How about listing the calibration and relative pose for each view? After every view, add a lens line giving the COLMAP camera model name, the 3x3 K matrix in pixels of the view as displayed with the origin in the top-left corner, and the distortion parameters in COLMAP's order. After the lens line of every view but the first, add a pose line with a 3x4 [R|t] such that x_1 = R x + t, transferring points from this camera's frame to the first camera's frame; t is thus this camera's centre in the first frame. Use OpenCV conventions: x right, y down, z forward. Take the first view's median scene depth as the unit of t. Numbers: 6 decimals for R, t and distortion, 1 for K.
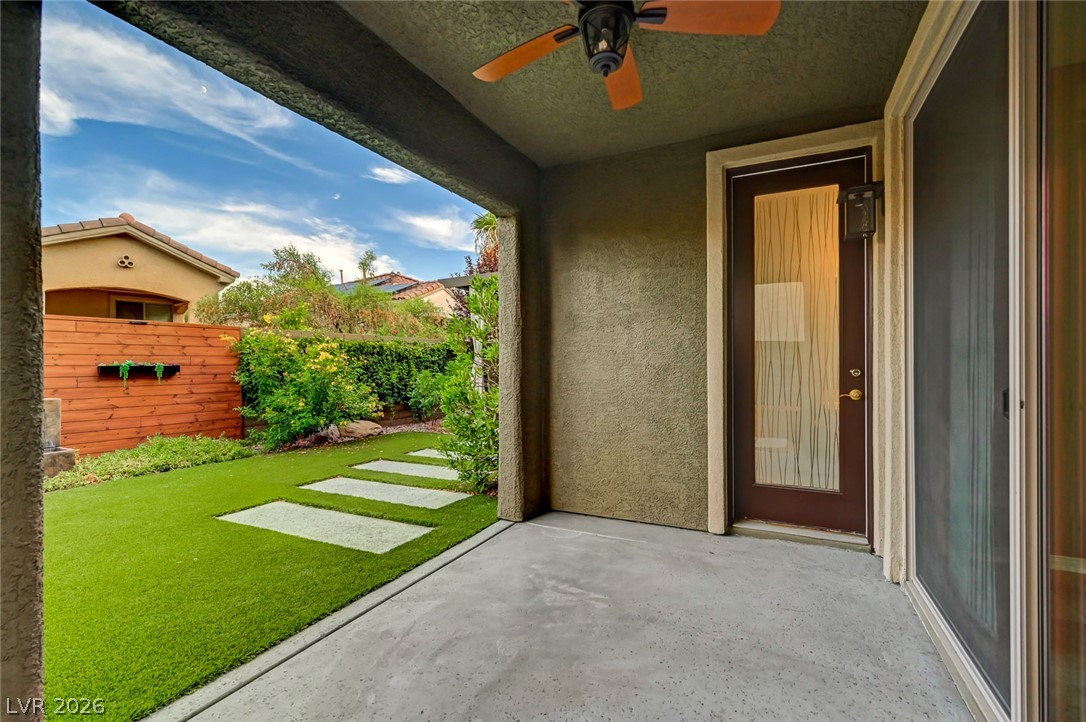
lens RADIAL K [[484.6, 0, 543.0], [0, 484.6, 361.0], [0, 0, 1]] dist [0.001885, 0.000053]
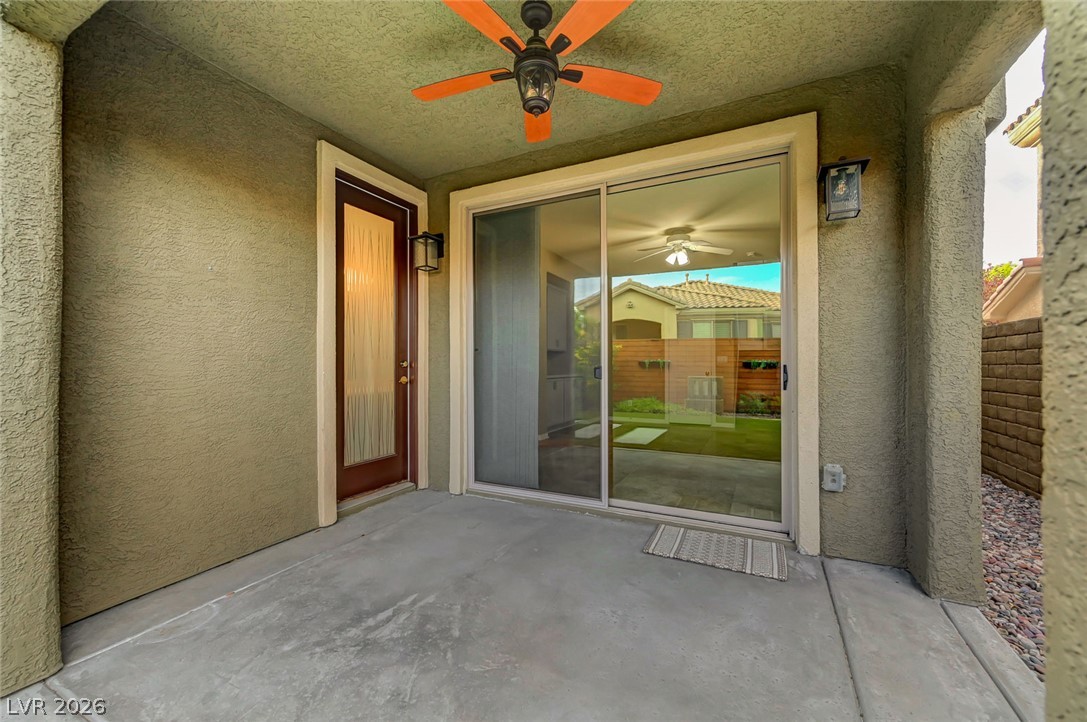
lens RADIAL K [[436.4, 0, 546.2], [0, 436.4, 360.5], [0, 0, 1]] dist [0.000434, 0.000017]
pose [[-0.005699, 0.010163, 0.999932, -0.292193], [-0.003133, 0.999943, -0.010181, 0.012338], [-0.999979, -0.003190, -0.005667, 0.295088]]
